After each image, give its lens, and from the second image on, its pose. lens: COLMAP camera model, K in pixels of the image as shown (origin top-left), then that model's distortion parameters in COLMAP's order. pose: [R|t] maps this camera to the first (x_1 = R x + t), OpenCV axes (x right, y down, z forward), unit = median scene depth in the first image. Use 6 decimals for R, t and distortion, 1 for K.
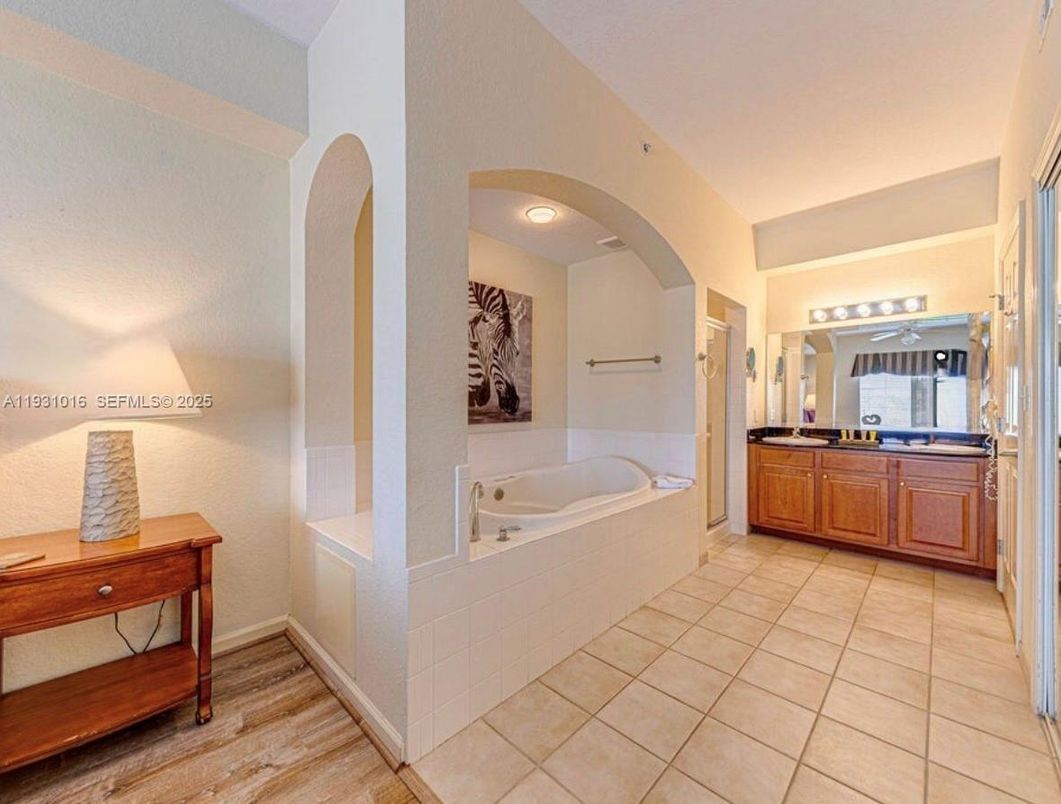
lens RADIAL K [[425.3, 0, 542.6], [0, 425.3, 402.3], [0, 0, 1]] dist [-0.000128, -0.000490]
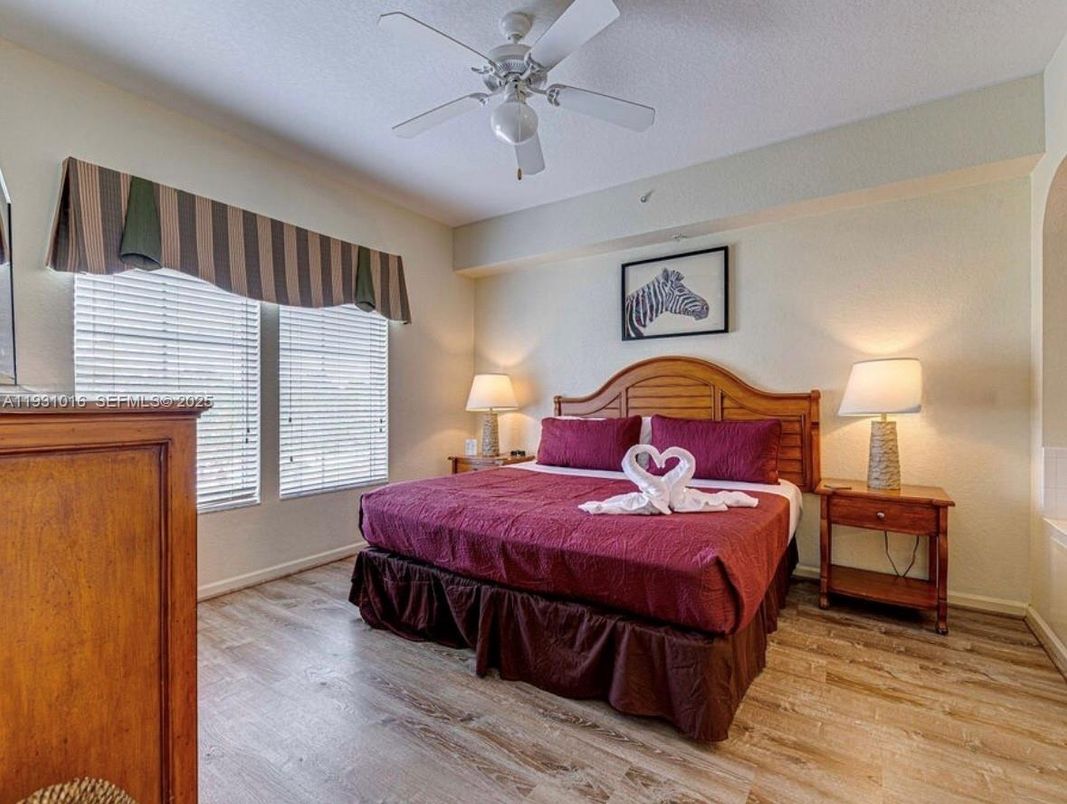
lens RADIAL K [[494.4, 0, 533.5], [0, 494.4, 402.0], [0, 0, 1]] dist [0.021160, -0.009986]
pose [[0.164349, 0.001130, -0.986402, 0.585551], [-0.001074, 0.999999, 0.000966, -0.004451], [0.986402, 0.000900, 0.164350, -0.577075]]
